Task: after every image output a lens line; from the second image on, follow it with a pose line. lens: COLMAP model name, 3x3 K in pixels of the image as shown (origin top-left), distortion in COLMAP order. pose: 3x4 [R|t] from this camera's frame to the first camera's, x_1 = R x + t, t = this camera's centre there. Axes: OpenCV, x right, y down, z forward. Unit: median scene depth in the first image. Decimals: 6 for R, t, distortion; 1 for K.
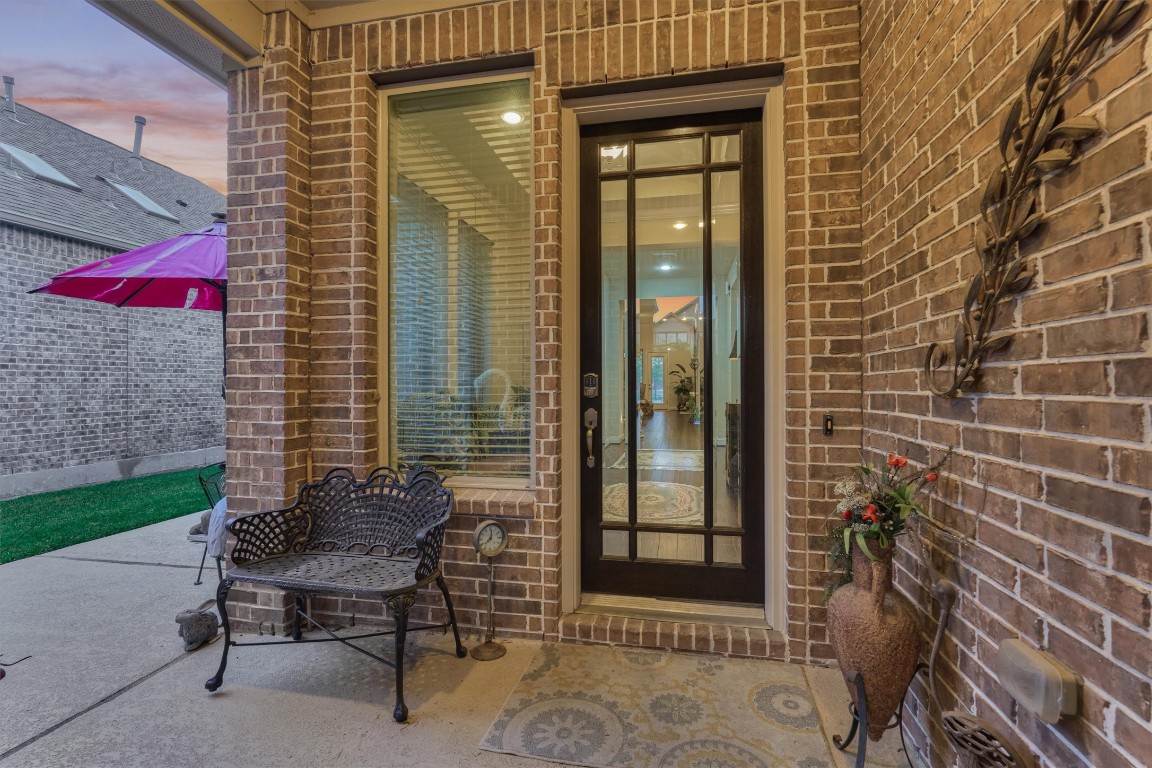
lens RADIAL K [[512.8, 0, 578.2], [0, 512.8, 384.6], [0, 0, 1]] dist [-0.000378, -0.000038]
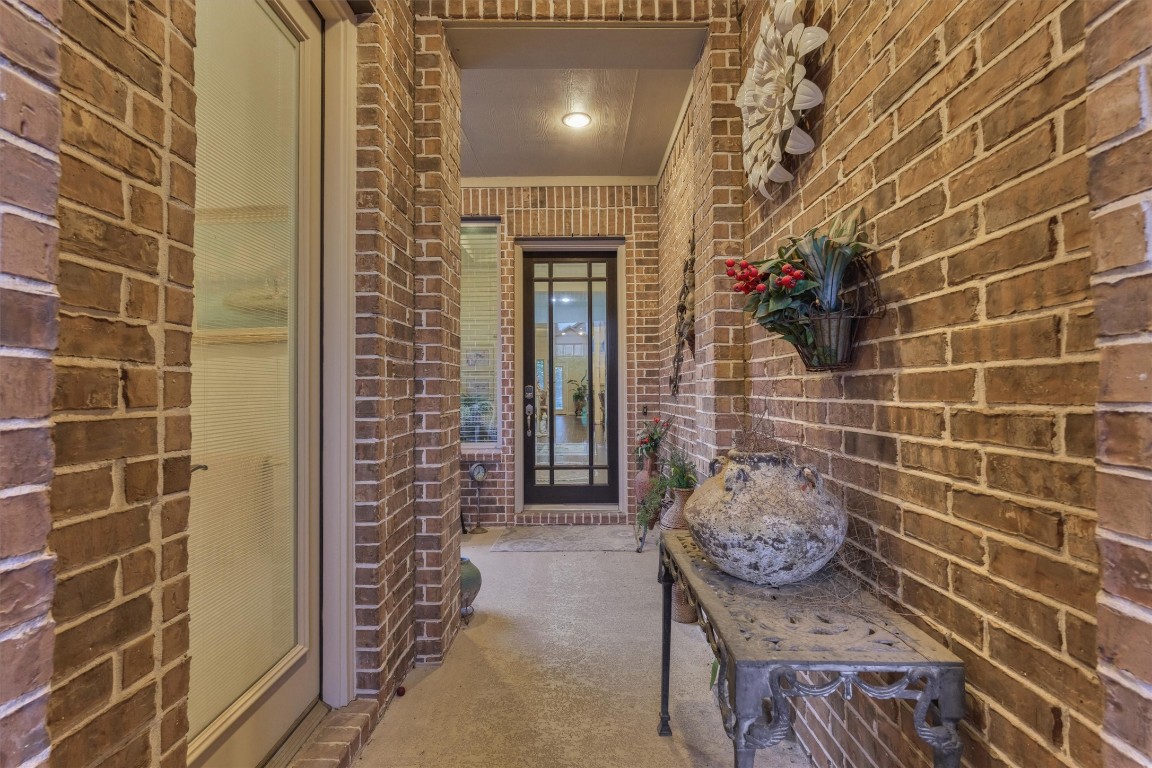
lens RADIAL K [[584.7, 0, 576.0], [0, 584.7, 384.0], [0, 0, 1]] dist [-0.003188, -0.000123]
pose [[0.981503, 0.000962, 0.191446, -0.228839], [0.002405, 0.999847, -0.017354, 0.010093], [-0.191434, 0.017494, 0.981350, -1.183259]]
